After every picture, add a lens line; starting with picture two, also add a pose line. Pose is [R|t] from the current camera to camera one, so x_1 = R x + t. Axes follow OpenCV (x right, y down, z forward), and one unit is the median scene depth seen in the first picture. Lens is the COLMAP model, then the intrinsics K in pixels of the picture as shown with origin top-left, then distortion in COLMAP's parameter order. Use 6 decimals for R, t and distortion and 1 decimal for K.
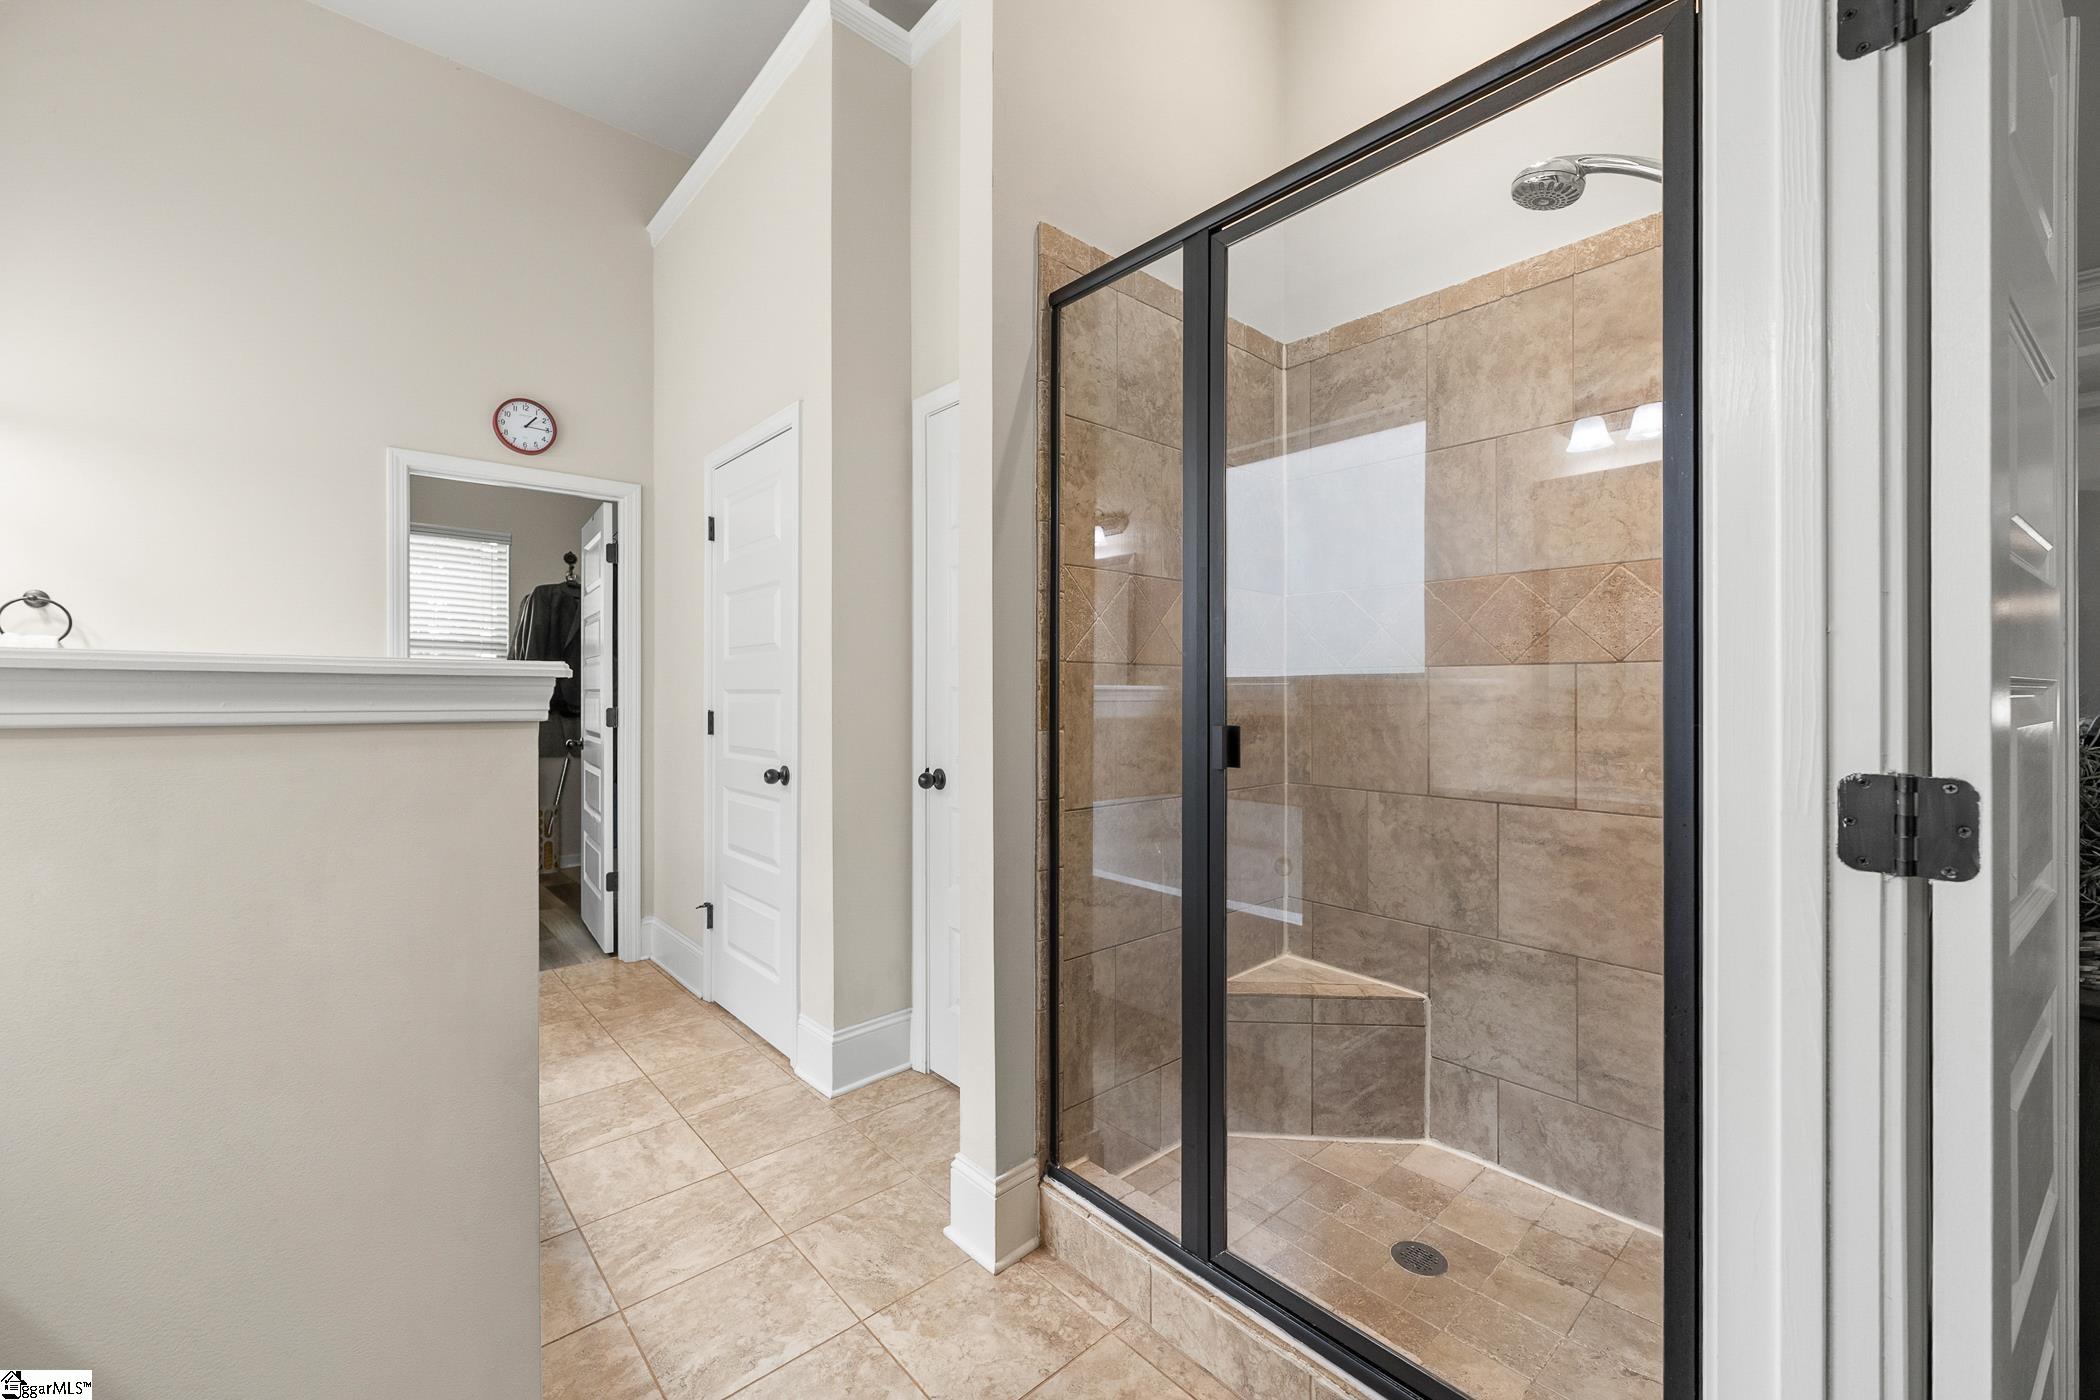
lens RADIAL K [[835.3, 0, 1035.5], [0, 835.3, 686.4], [0, 0, 1]] dist [0.000313, 0.000632]
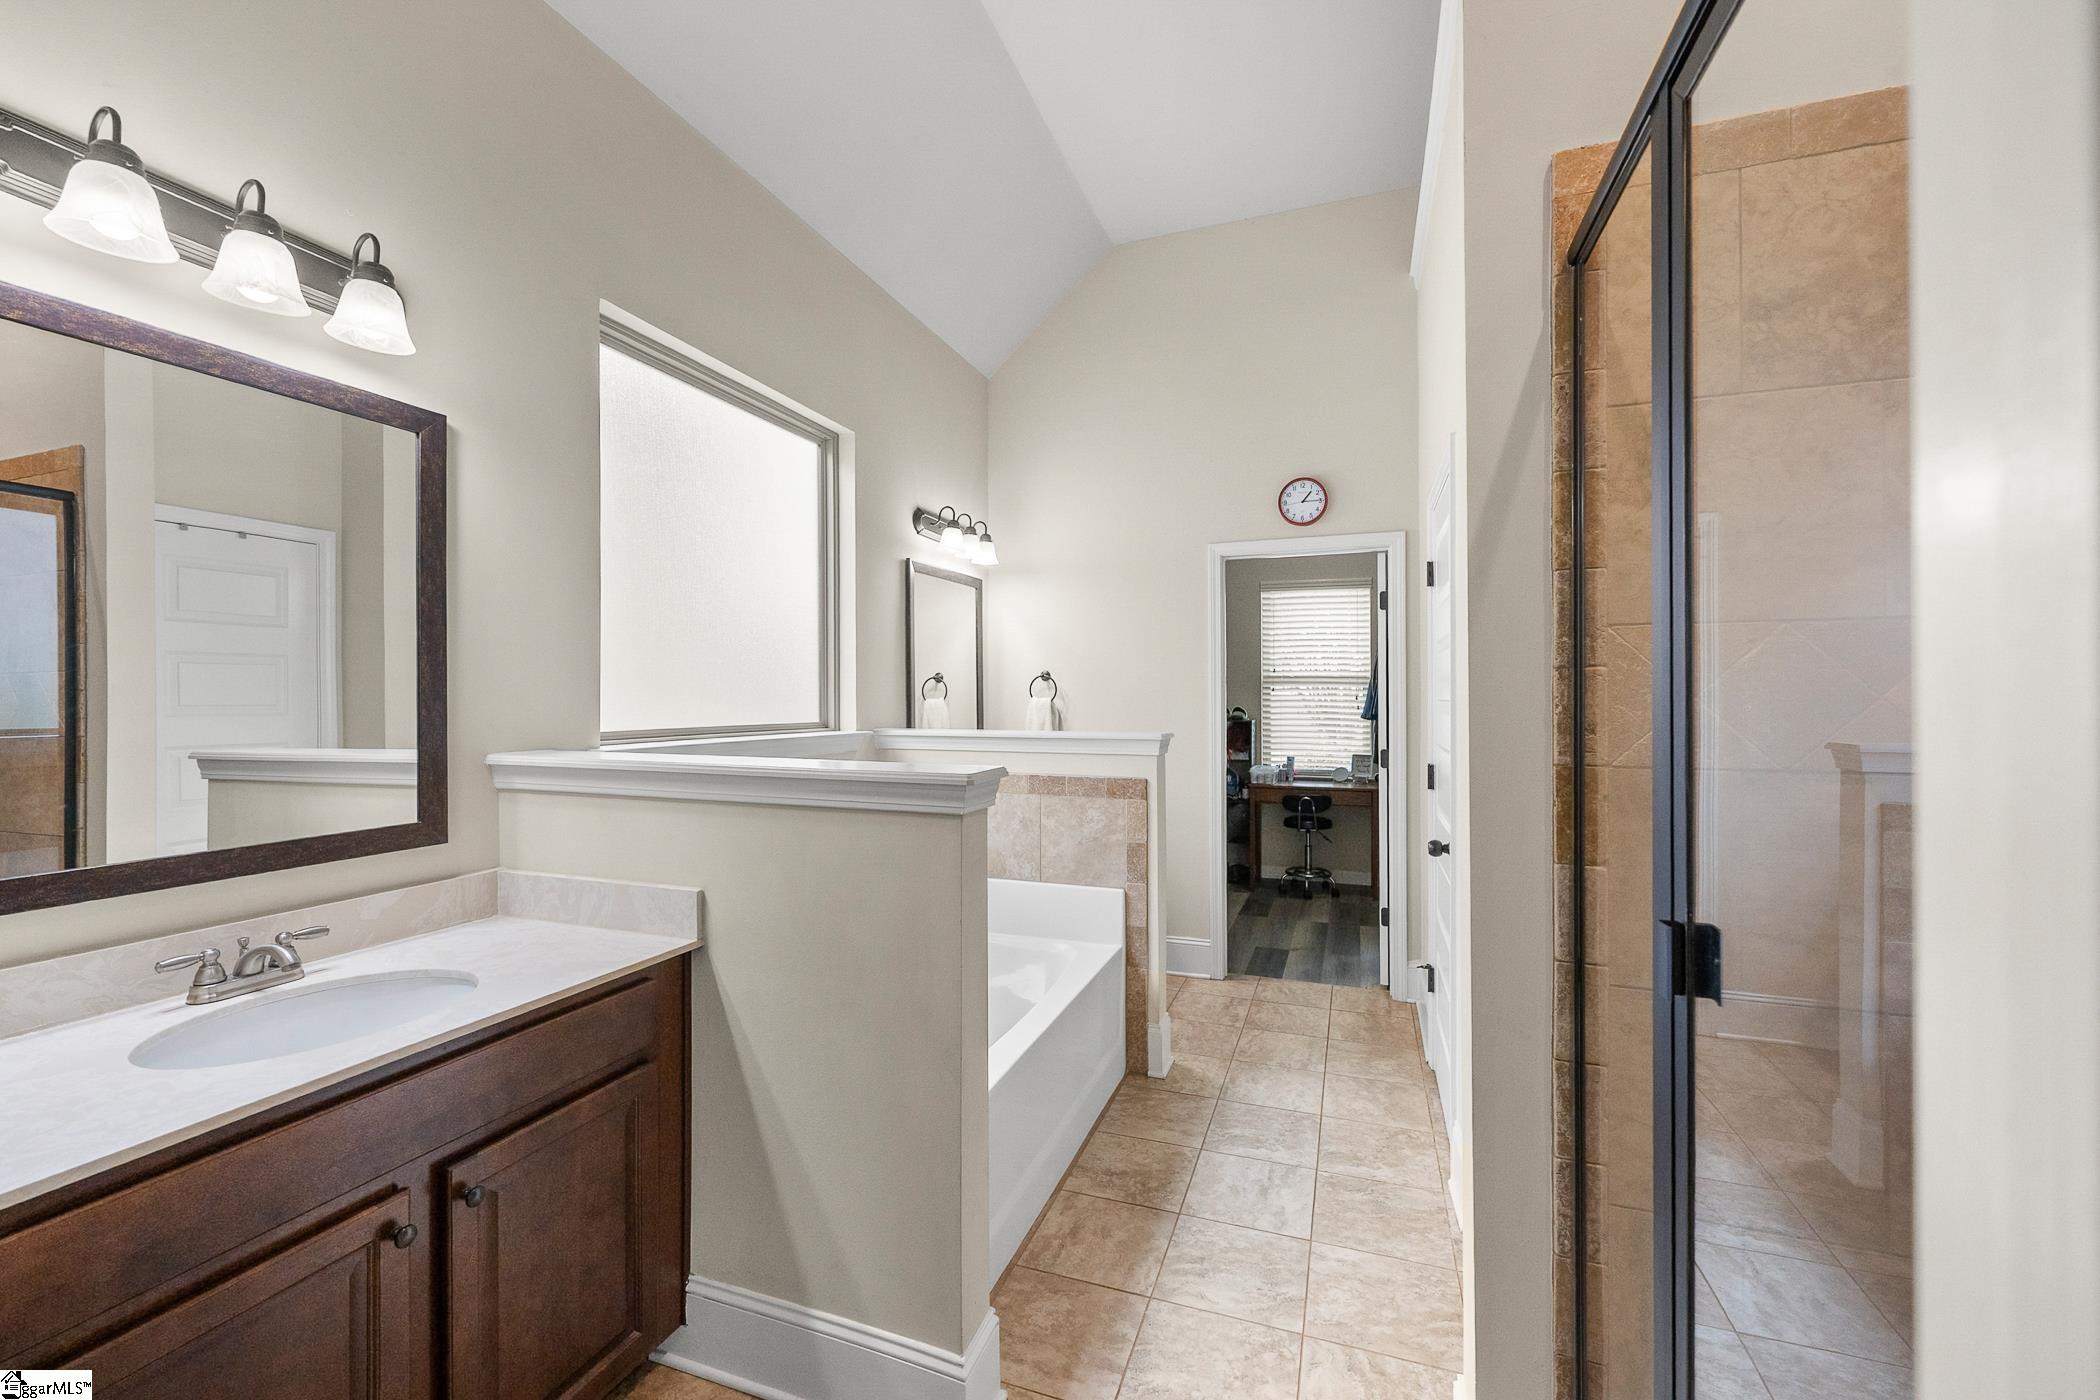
lens RADIAL K [[835.3, 0, 1041.5], [0, 835.3, 691.5], [0, 0, 1]] dist [0.000313, 0.000632]
pose [[0.481189, -0.008962, -0.876571, 0.358016], [0.007169, 0.999955, -0.006288, -0.078311], [0.876588, -0.003259, 0.481231, 0.227148]]
